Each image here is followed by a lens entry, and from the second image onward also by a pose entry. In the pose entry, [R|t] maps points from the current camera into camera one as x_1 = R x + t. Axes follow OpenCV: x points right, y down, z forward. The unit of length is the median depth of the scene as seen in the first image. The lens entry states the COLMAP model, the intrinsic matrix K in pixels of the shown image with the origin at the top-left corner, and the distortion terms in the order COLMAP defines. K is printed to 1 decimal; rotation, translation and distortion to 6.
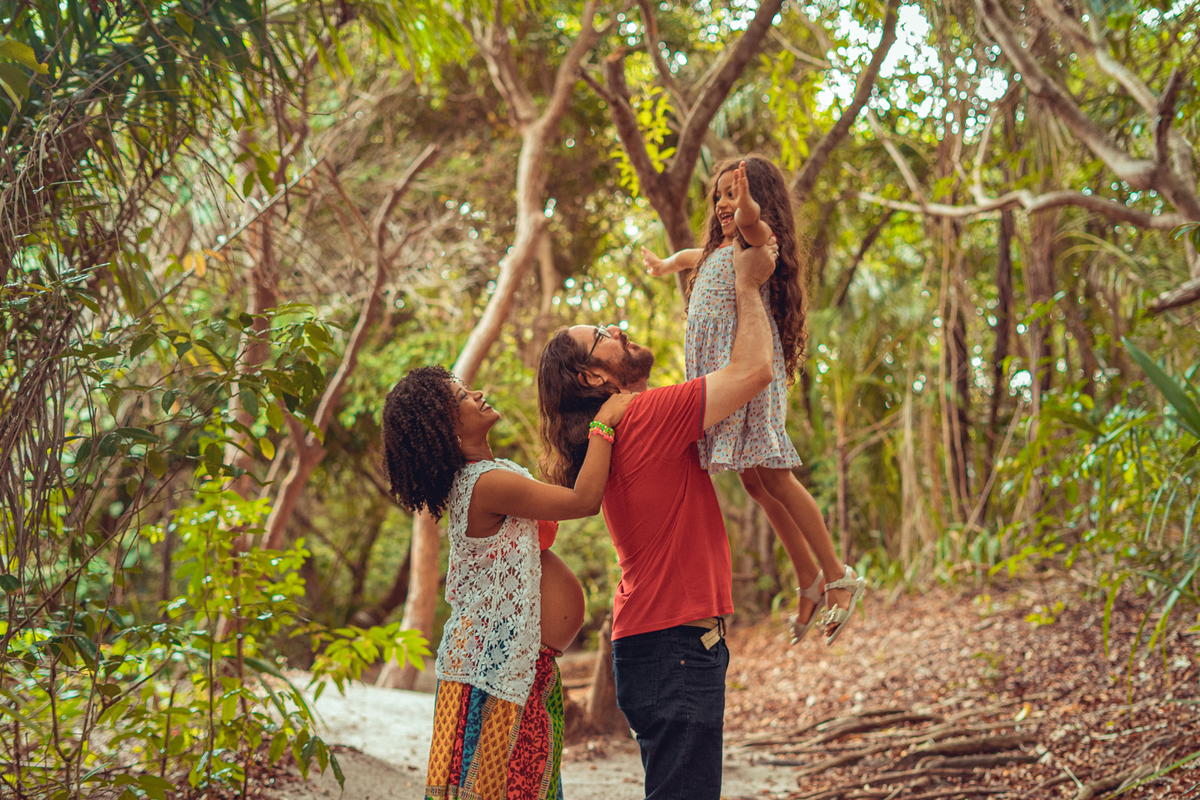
lens RADIAL K [[1827.6, 0, 600.0], [0, 1827.6, 400.0], [0, 0, 1]] dist [-0.139010, -0.017442]
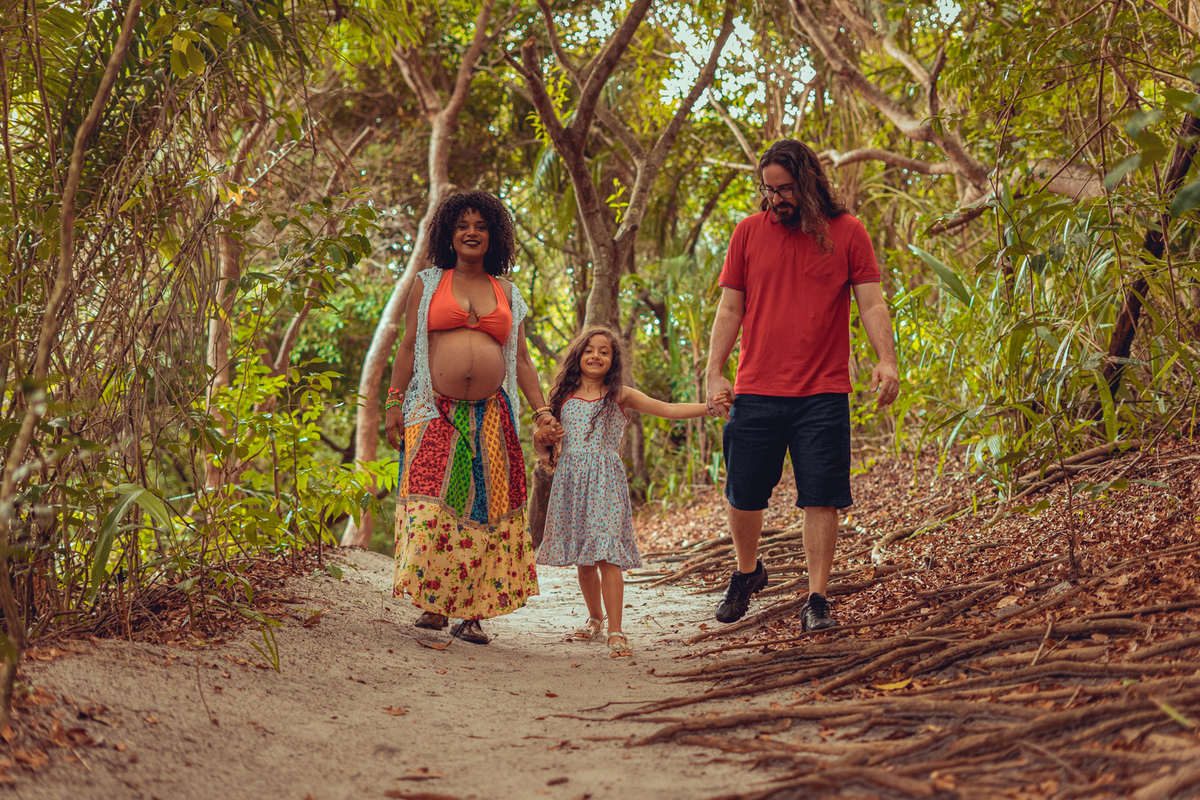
lens RADIAL K [[1740.6, 0, 600.0], [0, 1740.6, 400.0], [0, 0, 1]] dist [-0.231754, -0.062141]
pose [[0.995394, -0.036144, 0.088795, -0.045105], [0.036742, 0.999312, -0.005106, 0.061200], [-0.088549, 0.008345, 0.996037, -0.202567]]
